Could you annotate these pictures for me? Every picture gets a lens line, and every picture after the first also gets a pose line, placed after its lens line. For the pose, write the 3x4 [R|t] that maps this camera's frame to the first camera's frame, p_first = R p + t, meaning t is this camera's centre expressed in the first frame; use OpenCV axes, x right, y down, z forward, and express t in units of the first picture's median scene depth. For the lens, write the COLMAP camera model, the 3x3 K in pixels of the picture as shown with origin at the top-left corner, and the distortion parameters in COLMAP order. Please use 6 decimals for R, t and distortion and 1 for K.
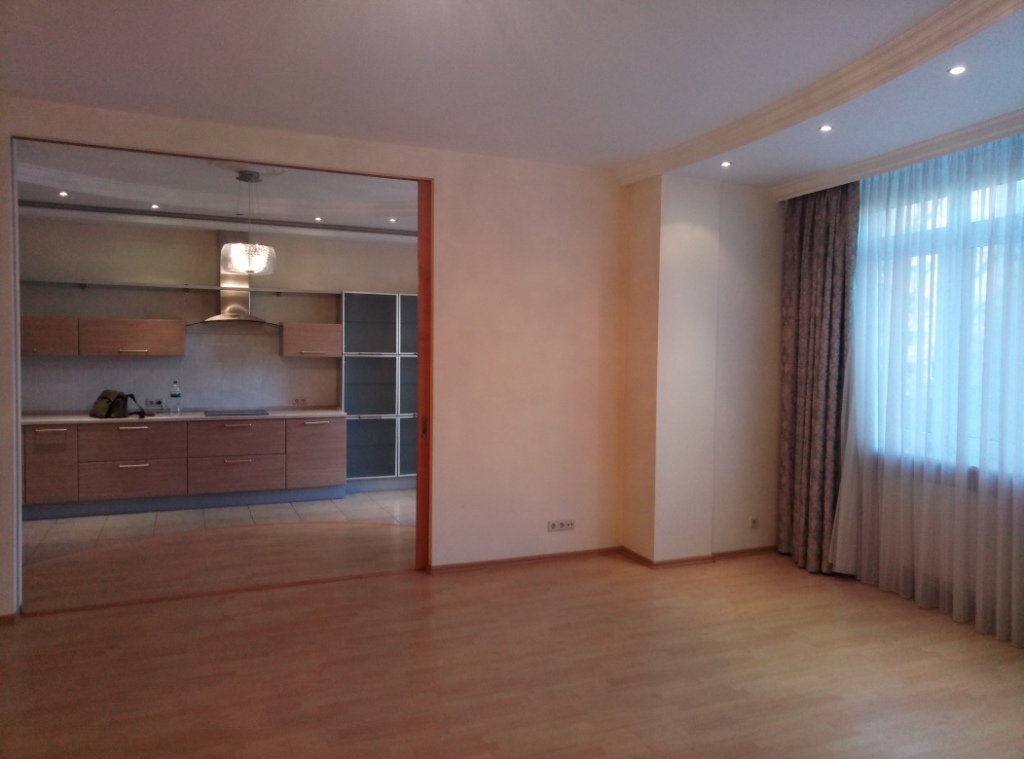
lens RADIAL K [[757.2, 0, 510.0], [0, 757.2, 375.0], [0, 0, 1]] dist [0.023827, -0.009419]
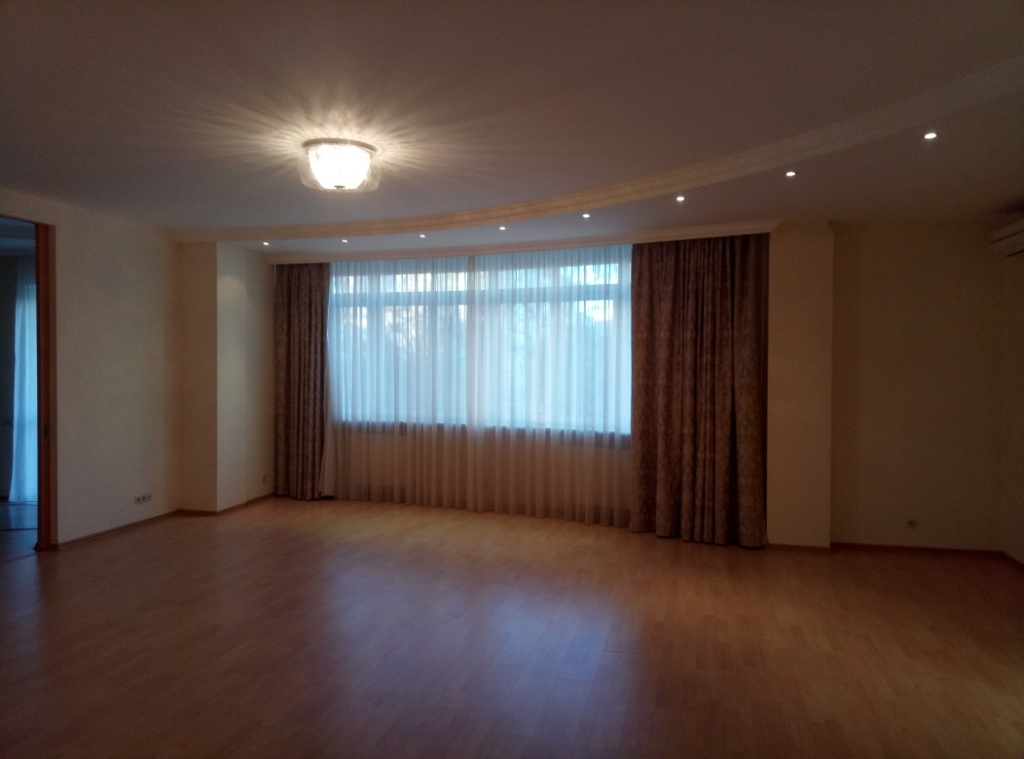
lens RADIAL K [[757.2, 0, 513.4], [0, 757.2, 378.6], [0, 0, 1]] dist [0.023827, -0.009419]
pose [[0.591780, -0.027744, 0.805622, -0.640907], [0.035943, 0.999322, 0.008013, 0.004929], [-0.805298, 0.024214, 0.592376, -0.309981]]
